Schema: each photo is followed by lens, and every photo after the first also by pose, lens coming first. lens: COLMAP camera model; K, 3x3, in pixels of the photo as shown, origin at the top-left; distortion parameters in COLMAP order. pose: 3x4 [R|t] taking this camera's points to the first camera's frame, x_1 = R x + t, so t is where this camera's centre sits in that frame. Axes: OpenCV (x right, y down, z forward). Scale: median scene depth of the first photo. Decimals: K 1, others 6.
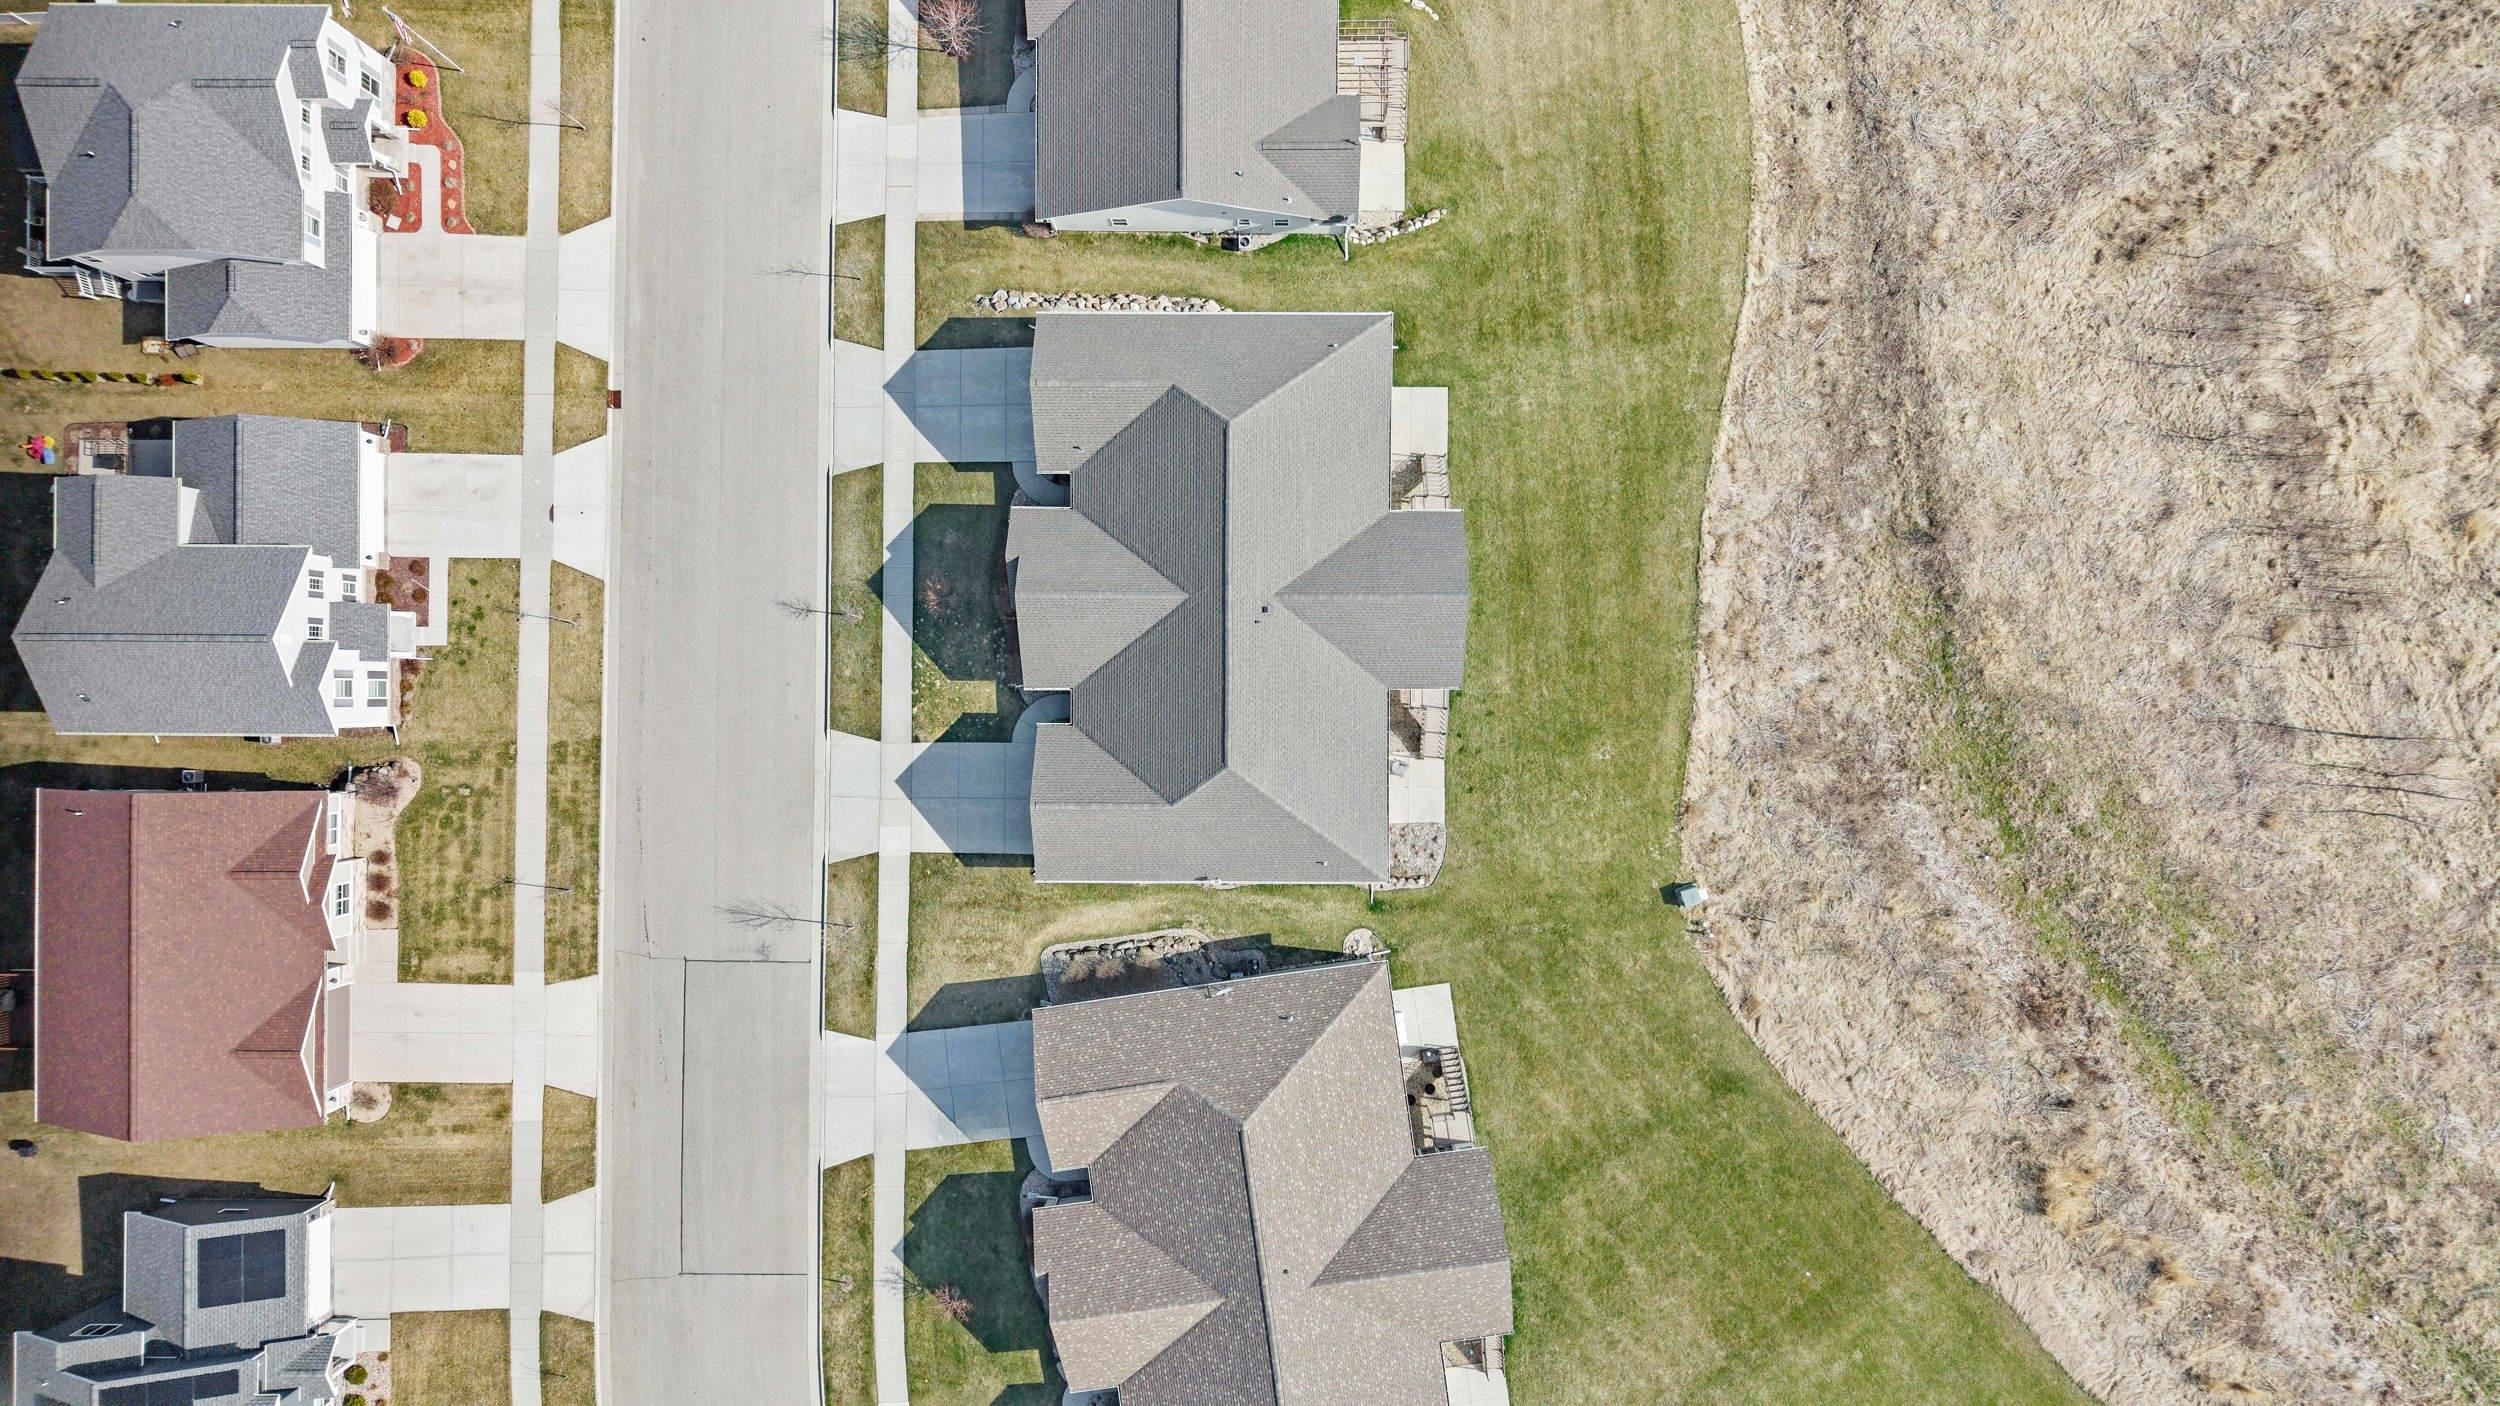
lens RADIAL K [[1657.3, 0, 1257.2], [0, 1657.3, 701.2], [0, 0, 1]] dist [0.085883, -0.135458]
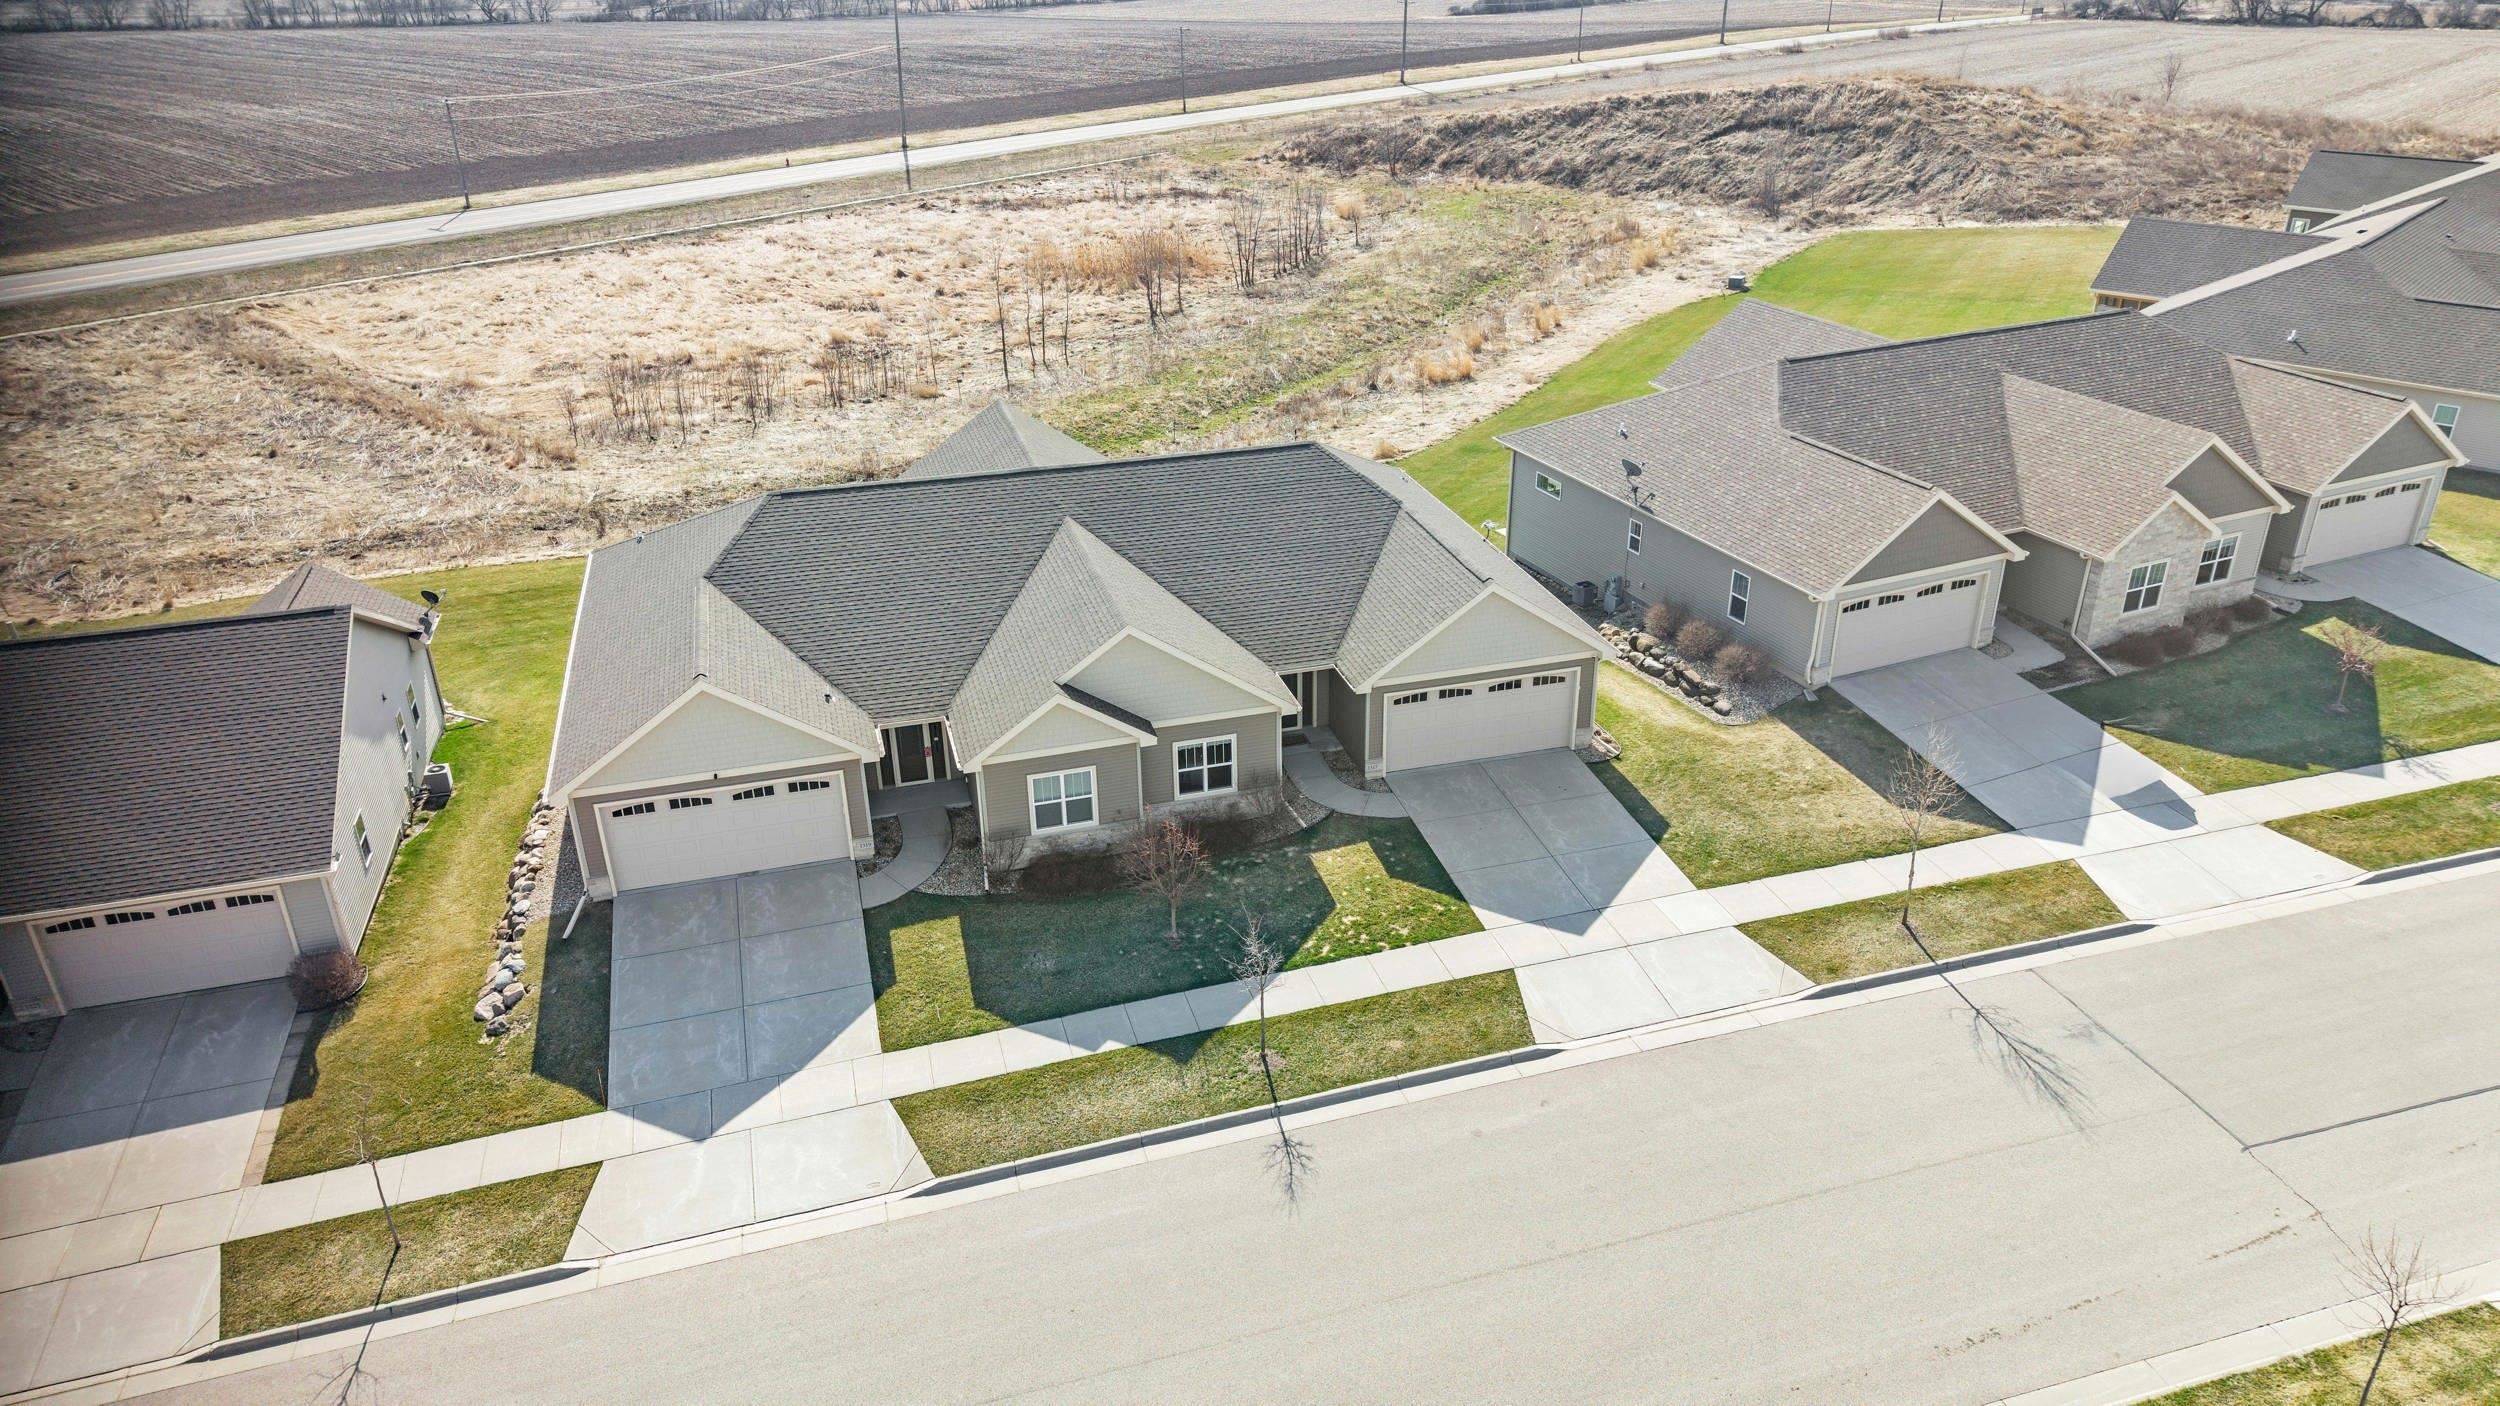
lens RADIAL K [[1670.5, 0, 1256.0], [0, 1670.5, 700.3], [0, 0, 1]] dist [0.012688, -0.007221]
pose [[-0.283557, -0.405246, 0.869121, -0.571936], [0.958753, -0.138404, 0.248267, -0.146147], [0.019681, 0.903670, 0.427777, 0.738893]]
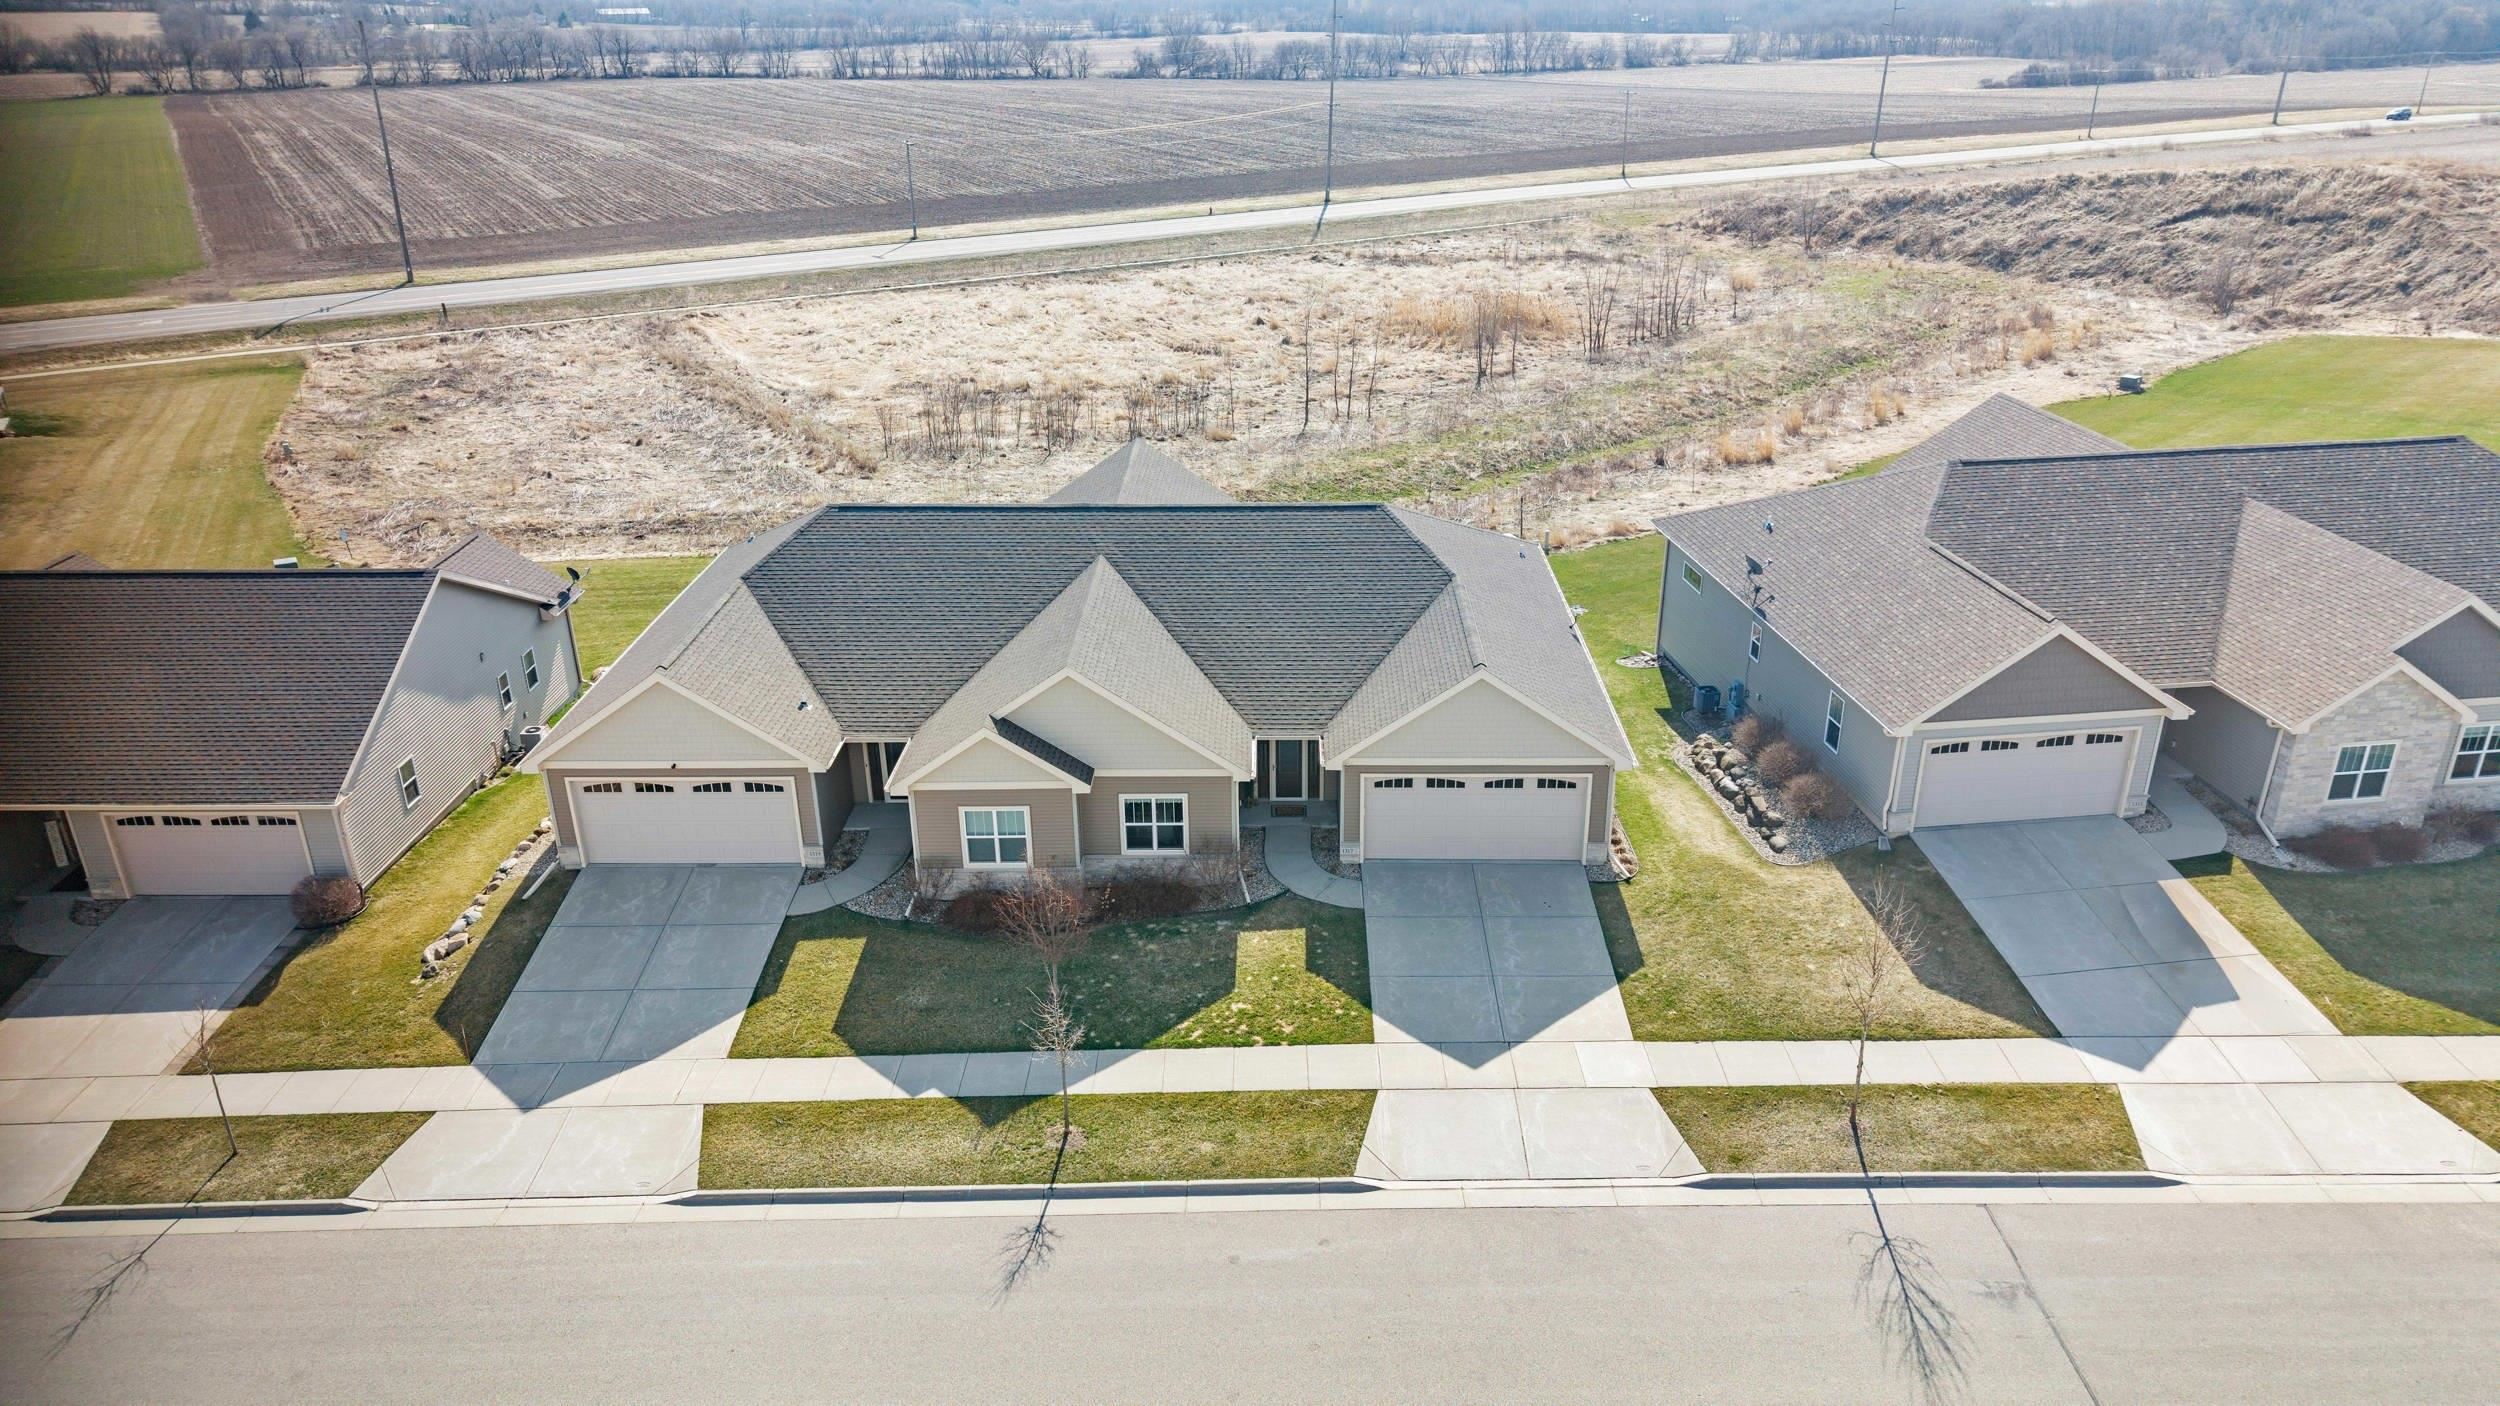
lens RADIAL K [[1670.5, 0, 1256.0], [0, 1670.5, 700.3], [0, 0, 1]] dist [0.012688, -0.007221]
pose [[0.010569, -0.391798, 0.919991, -0.568370], [0.999829, -0.009837, -0.015675, 0.001532], [0.015192, 0.919999, 0.391627, 0.750317]]
